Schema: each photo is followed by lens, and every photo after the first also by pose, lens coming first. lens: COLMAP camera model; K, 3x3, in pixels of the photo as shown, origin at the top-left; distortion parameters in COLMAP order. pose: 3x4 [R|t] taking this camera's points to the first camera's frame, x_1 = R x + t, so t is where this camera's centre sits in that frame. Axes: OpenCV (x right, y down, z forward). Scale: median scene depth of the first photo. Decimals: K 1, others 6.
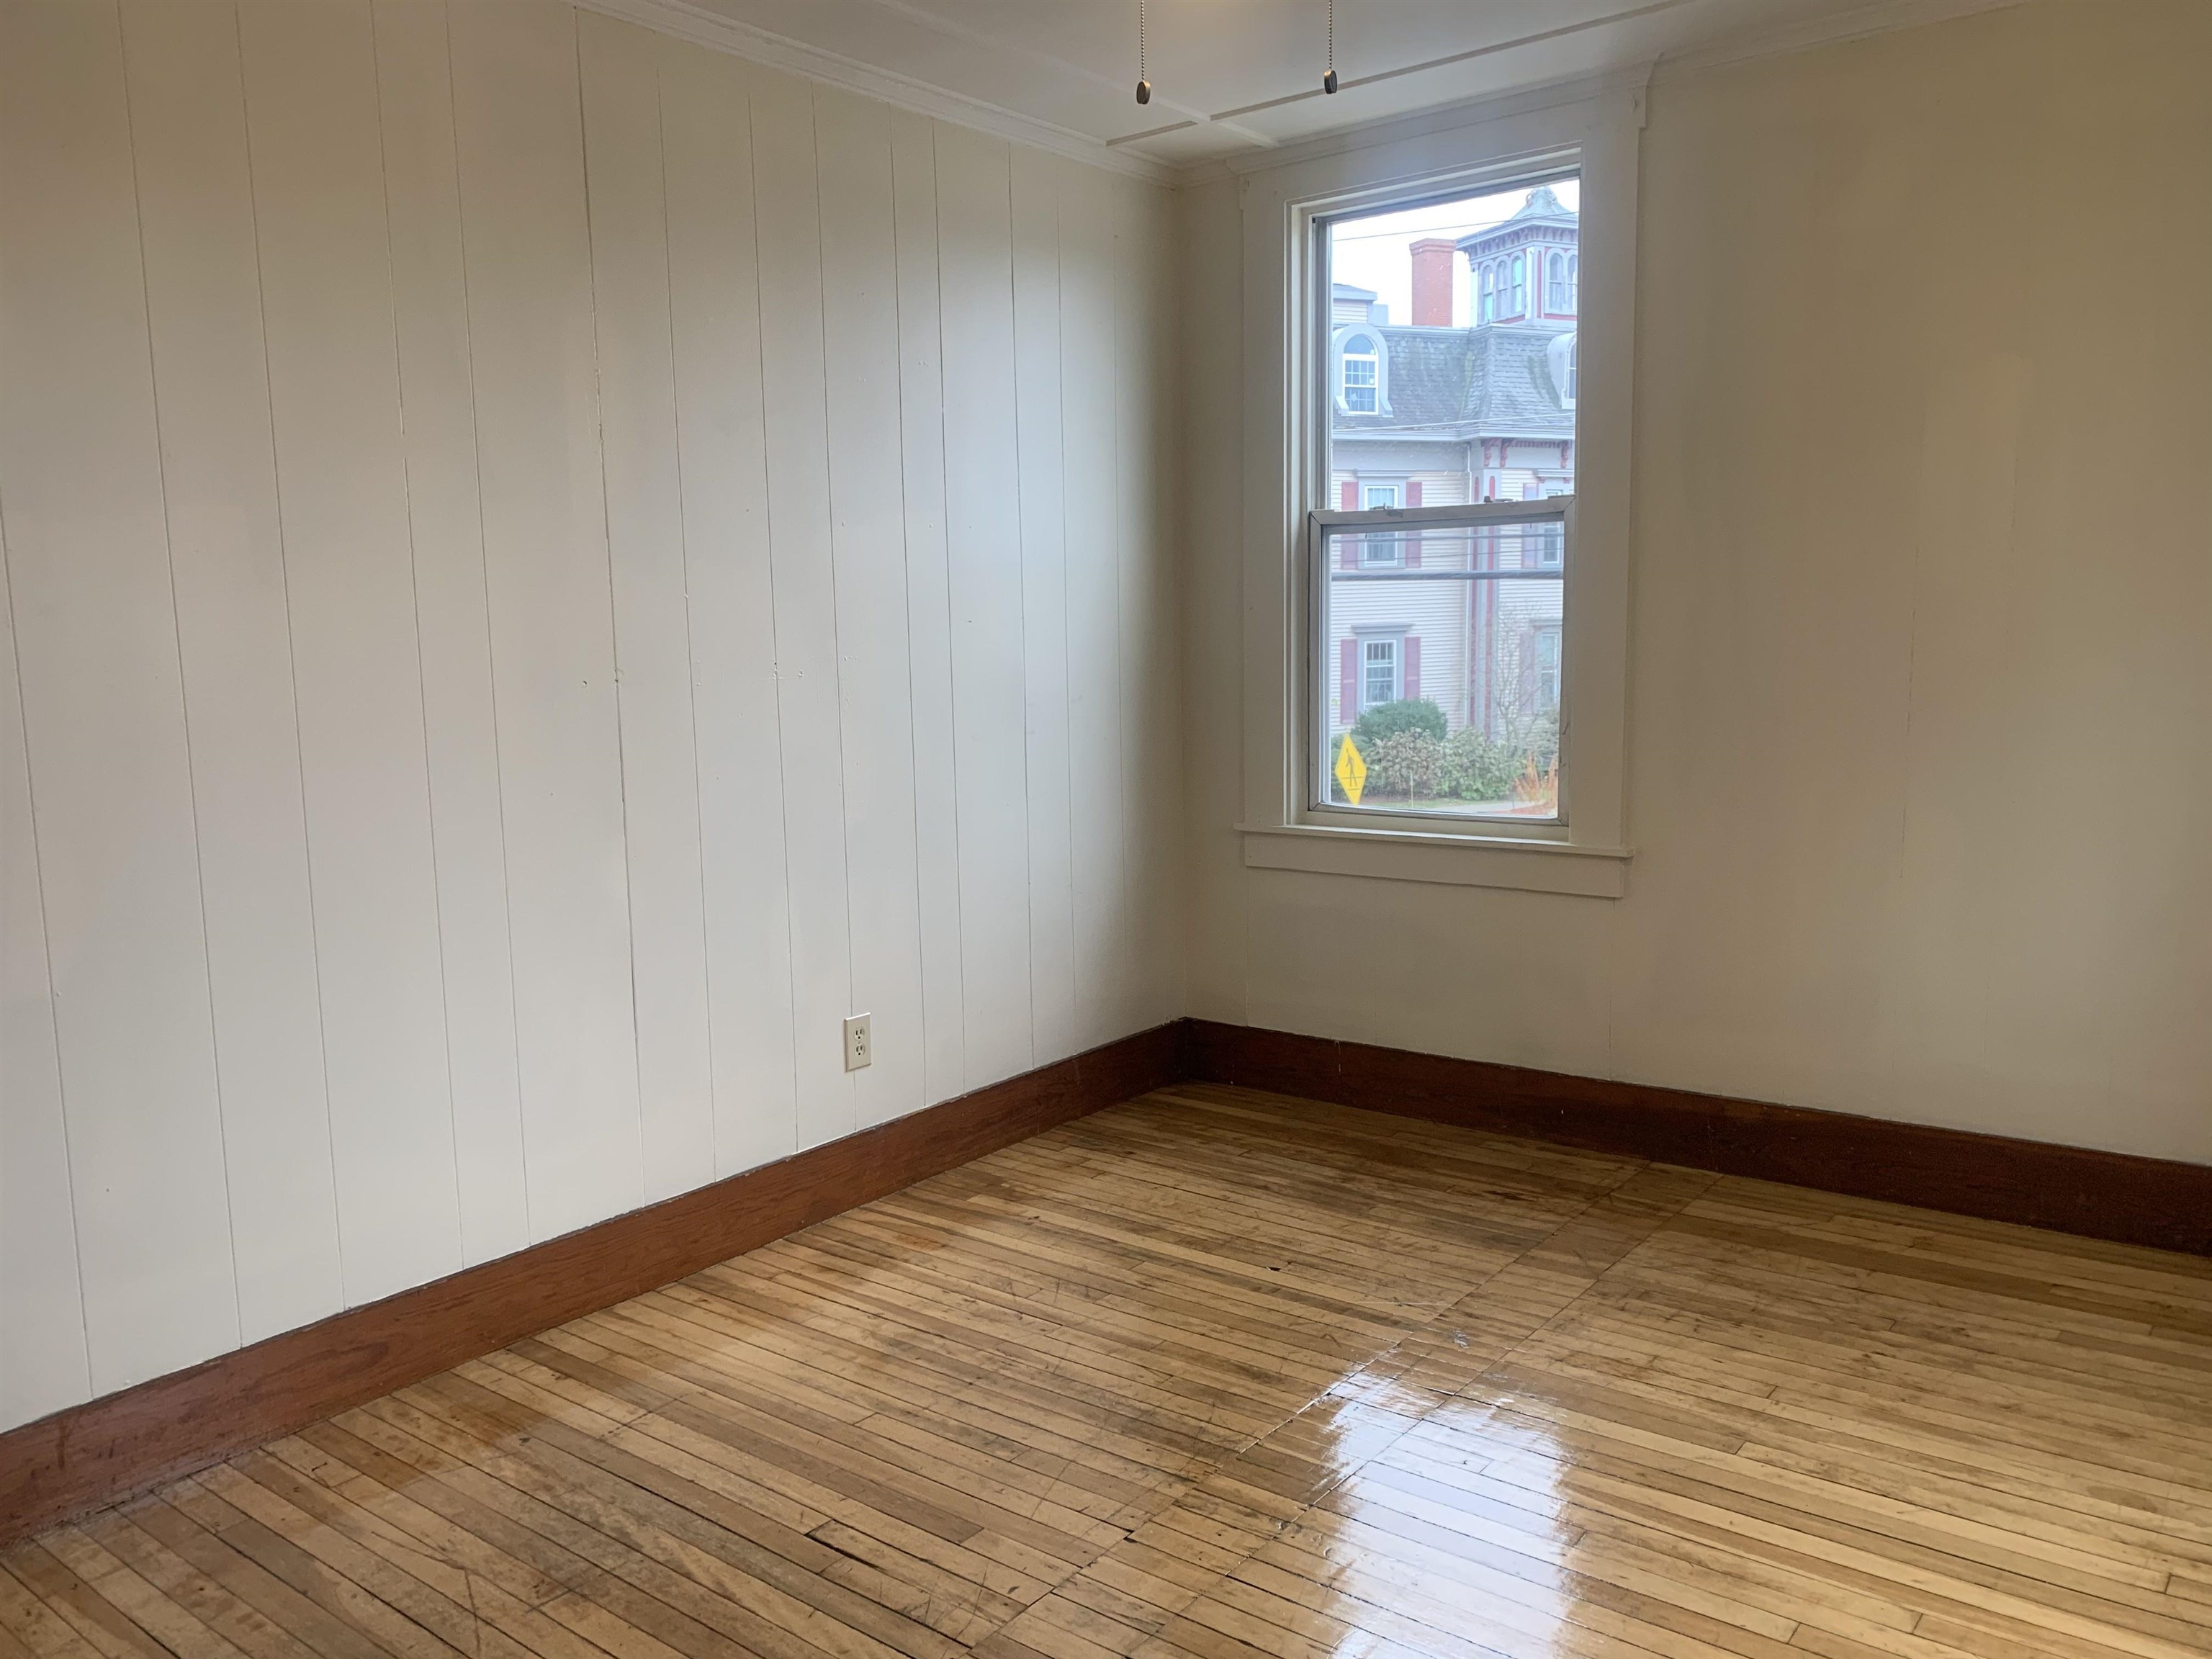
lens RADIAL K [[1703.8, 0, 1111.2], [0, 1703.8, 827.4], [0, 0, 1]] dist [0.058760, -0.053483]
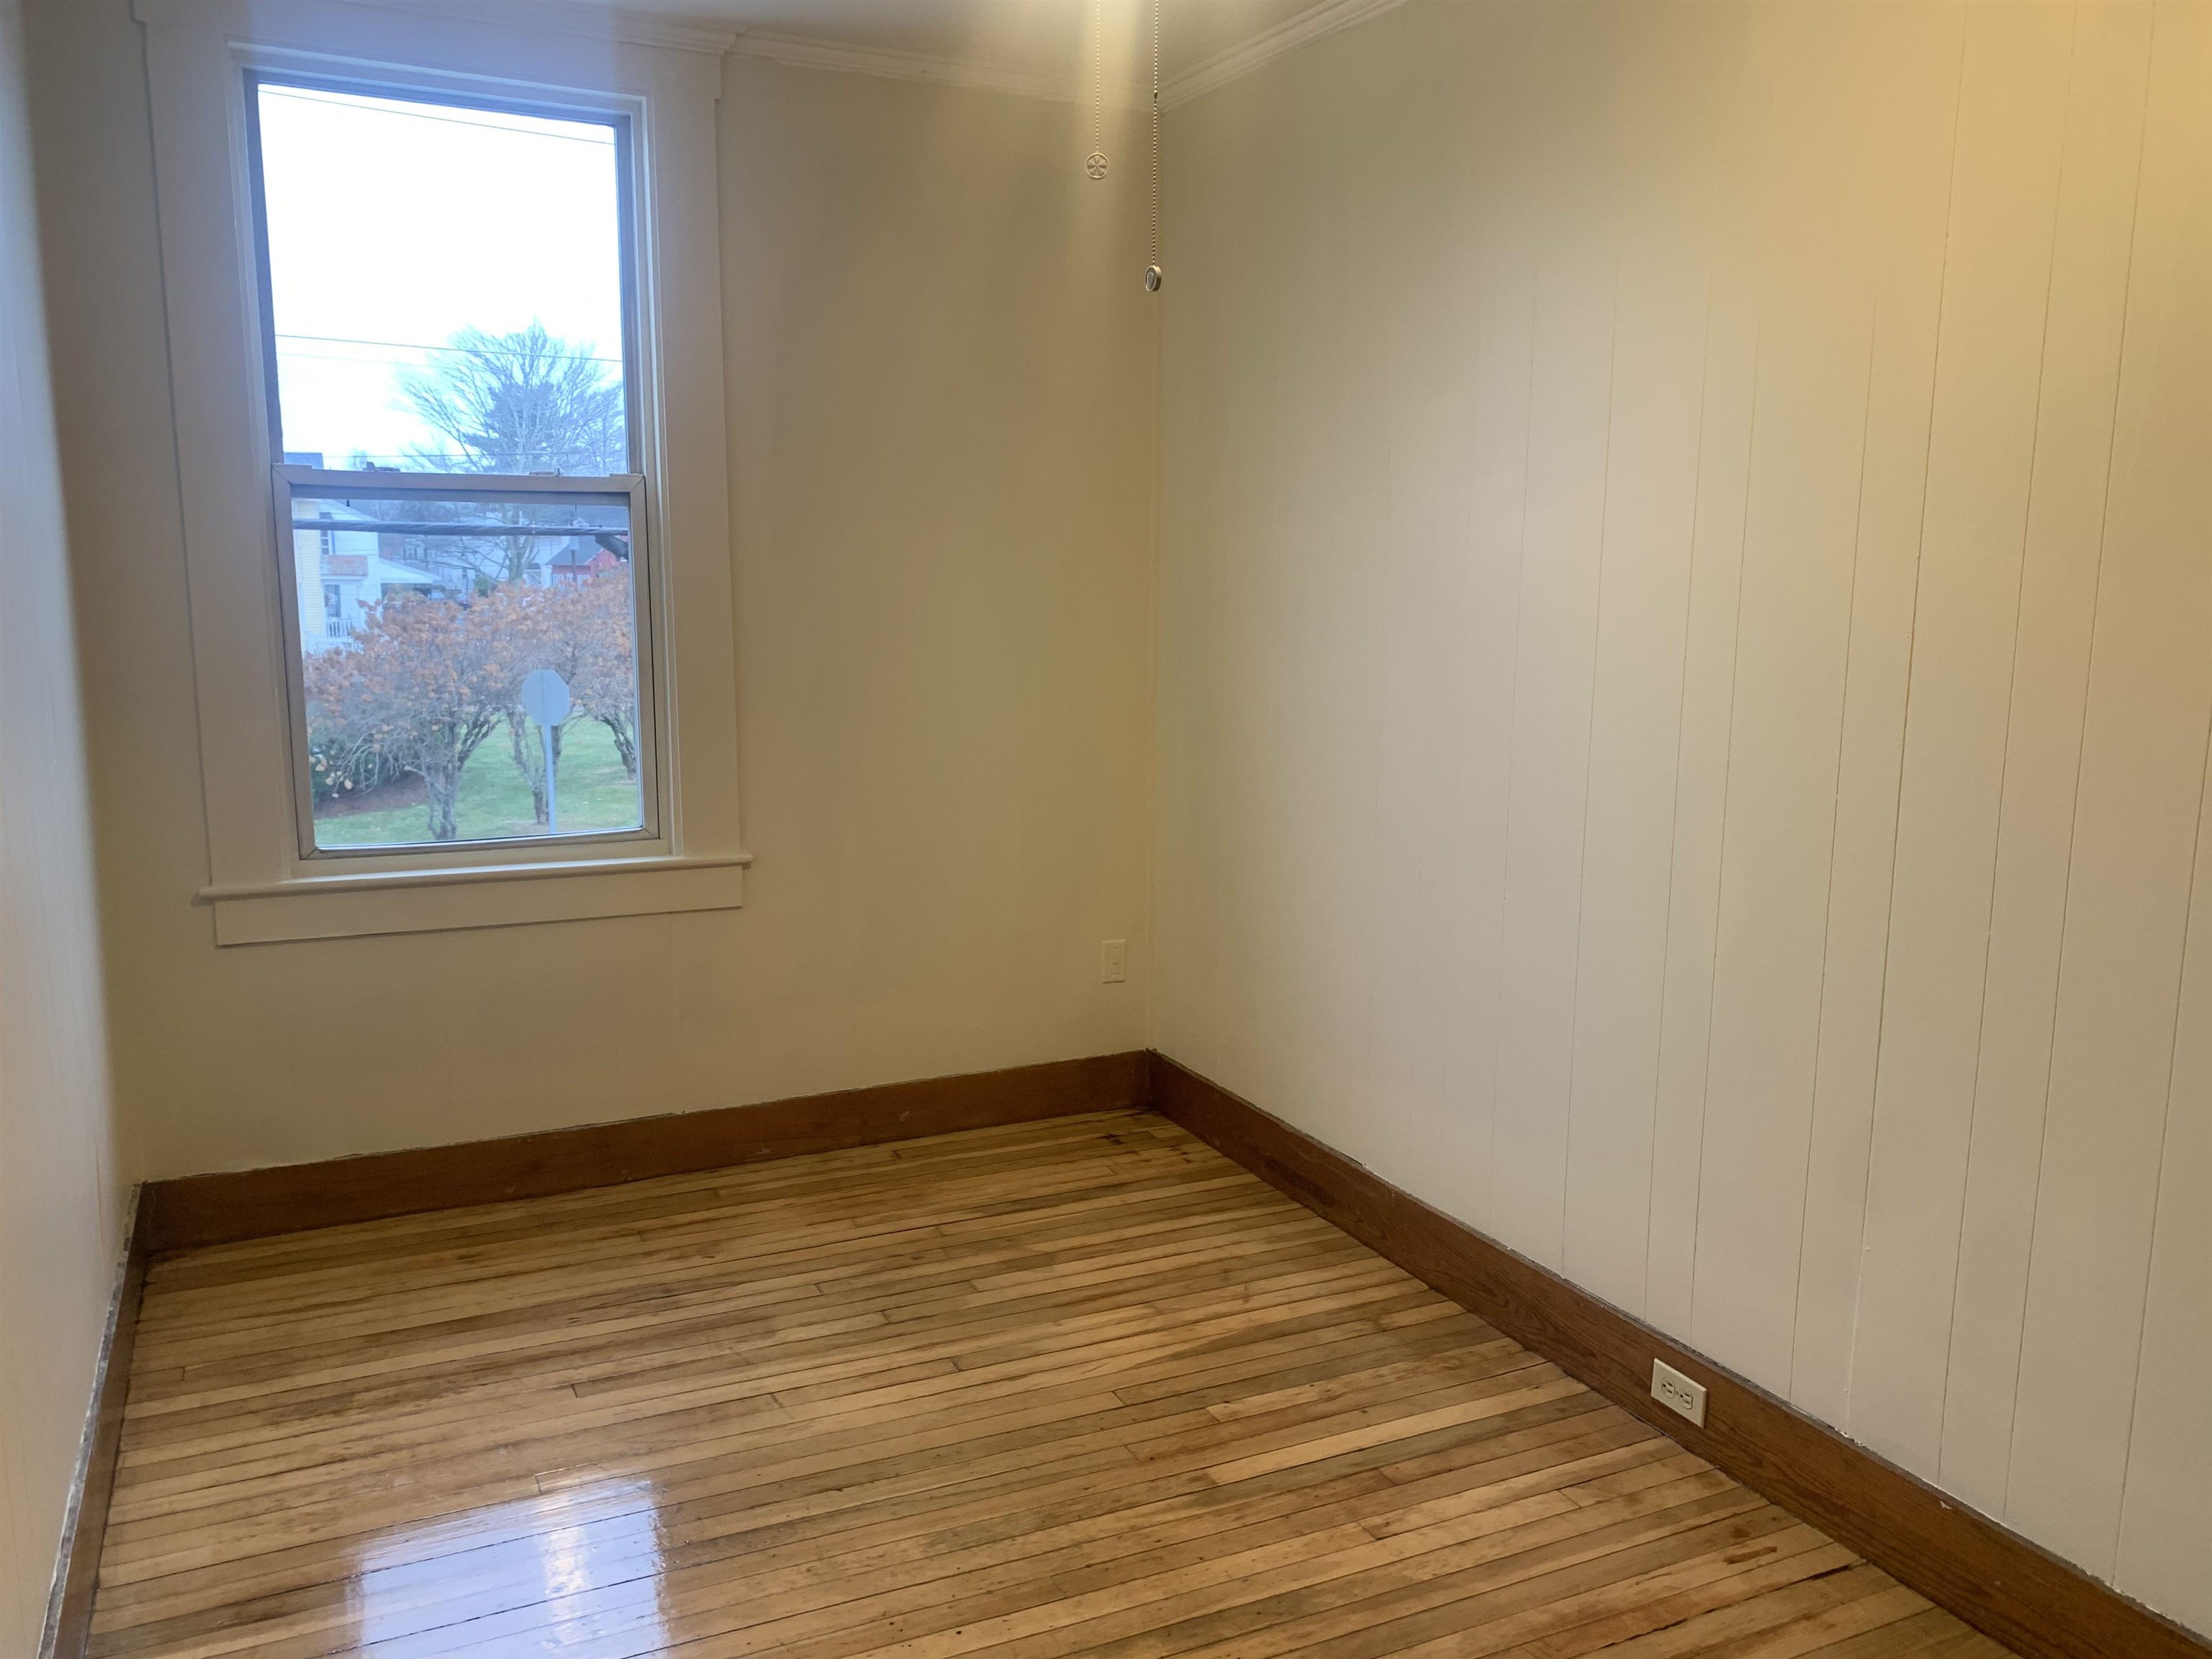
lens RADIAL K [[1703.8, 0, 1097.8], [0, 1703.8, 793.0], [0, 0, 1]] dist [0.058760, -0.053483]
pose [[0.469286, -0.098409, 0.877545, -0.534591], [0.097668, 0.993458, 0.059178, -0.069323], [-0.877628, 0.057937, 0.475828, 0.446056]]
